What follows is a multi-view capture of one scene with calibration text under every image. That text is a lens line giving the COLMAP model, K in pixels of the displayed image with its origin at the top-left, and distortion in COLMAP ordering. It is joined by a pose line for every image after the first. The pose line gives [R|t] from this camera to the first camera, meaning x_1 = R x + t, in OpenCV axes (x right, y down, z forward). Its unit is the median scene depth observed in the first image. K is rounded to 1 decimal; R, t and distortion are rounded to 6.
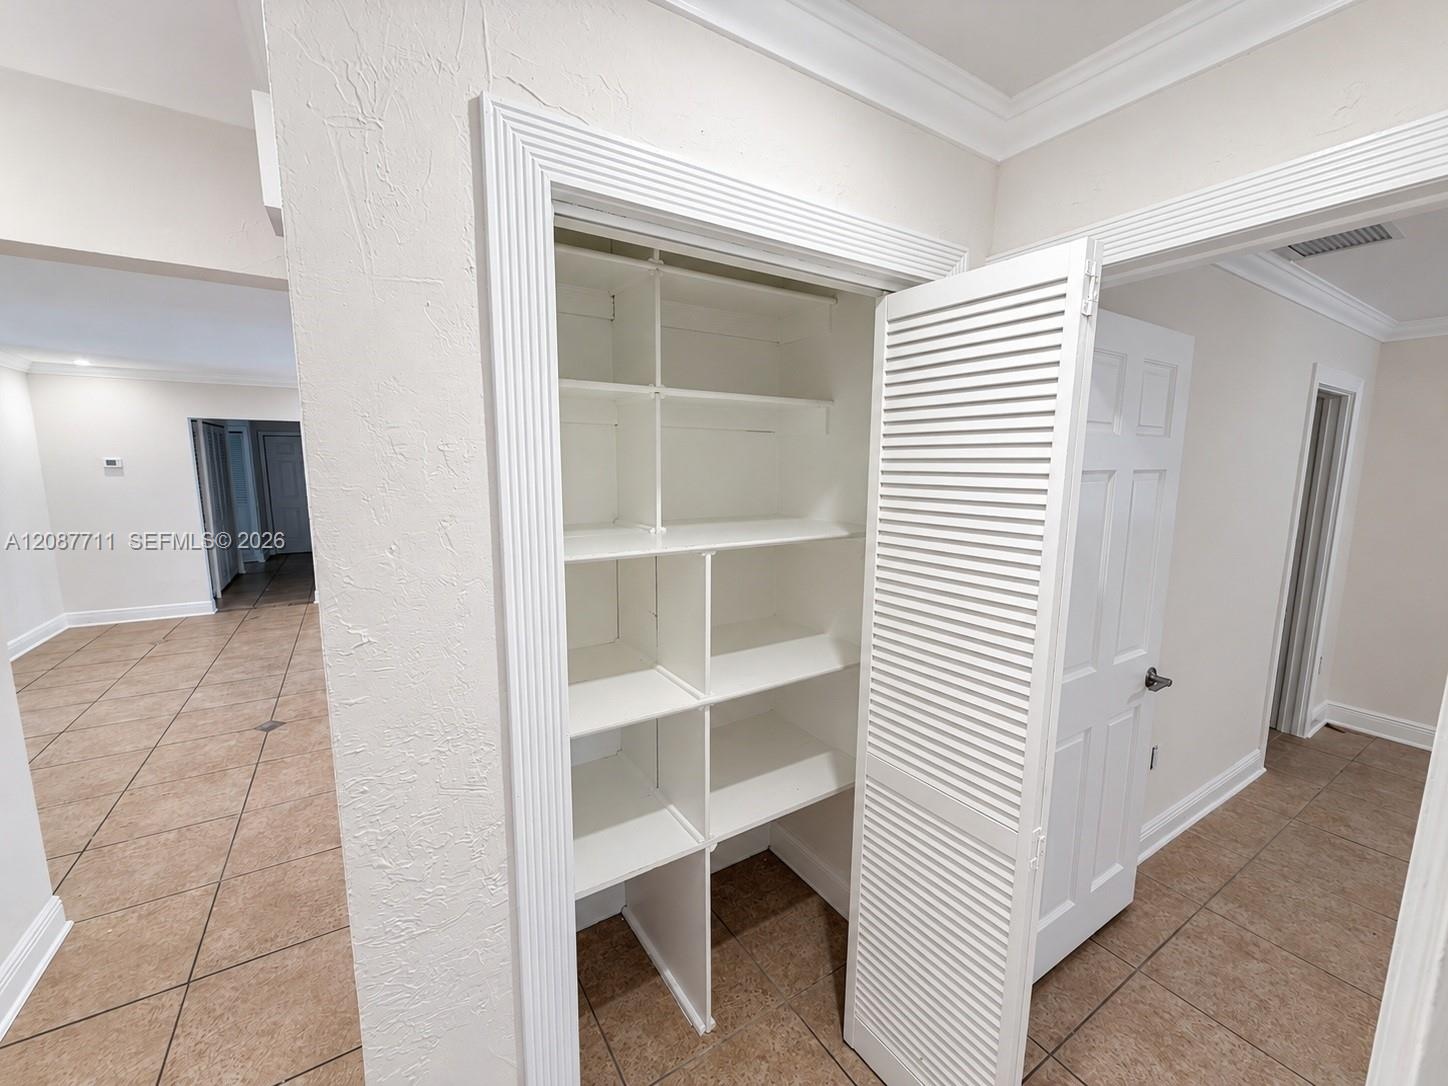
lens RADIAL K [[580.1, 0, 724.0], [0, 580.1, 543.0], [0, 0, 1]] dist [0.000580, 0.000074]
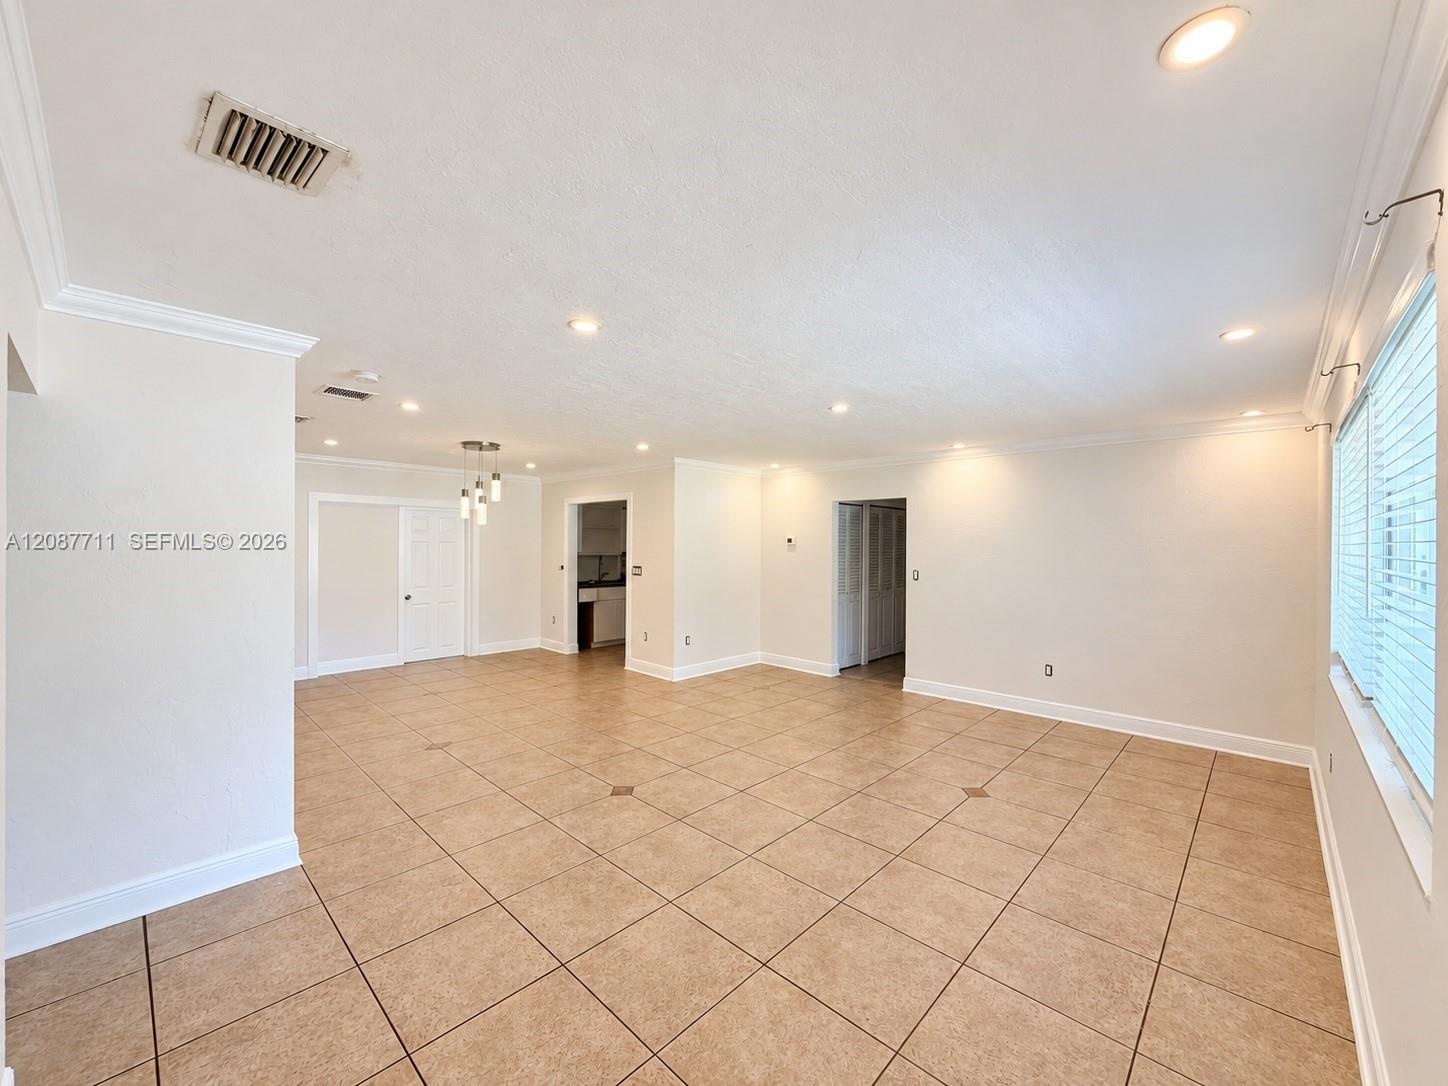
lens RADIAL K [[580.1, 0, 724.0], [0, 580.1, 543.0], [0, 0, 1]] dist [0.000580, 0.000074]
pose [[0.239605, -0.008457, -0.970834, 0.146690], [-0.139360, 0.989307, -0.043013, -0.055790], [0.960817, 0.145601, 0.235864, 0.536701]]
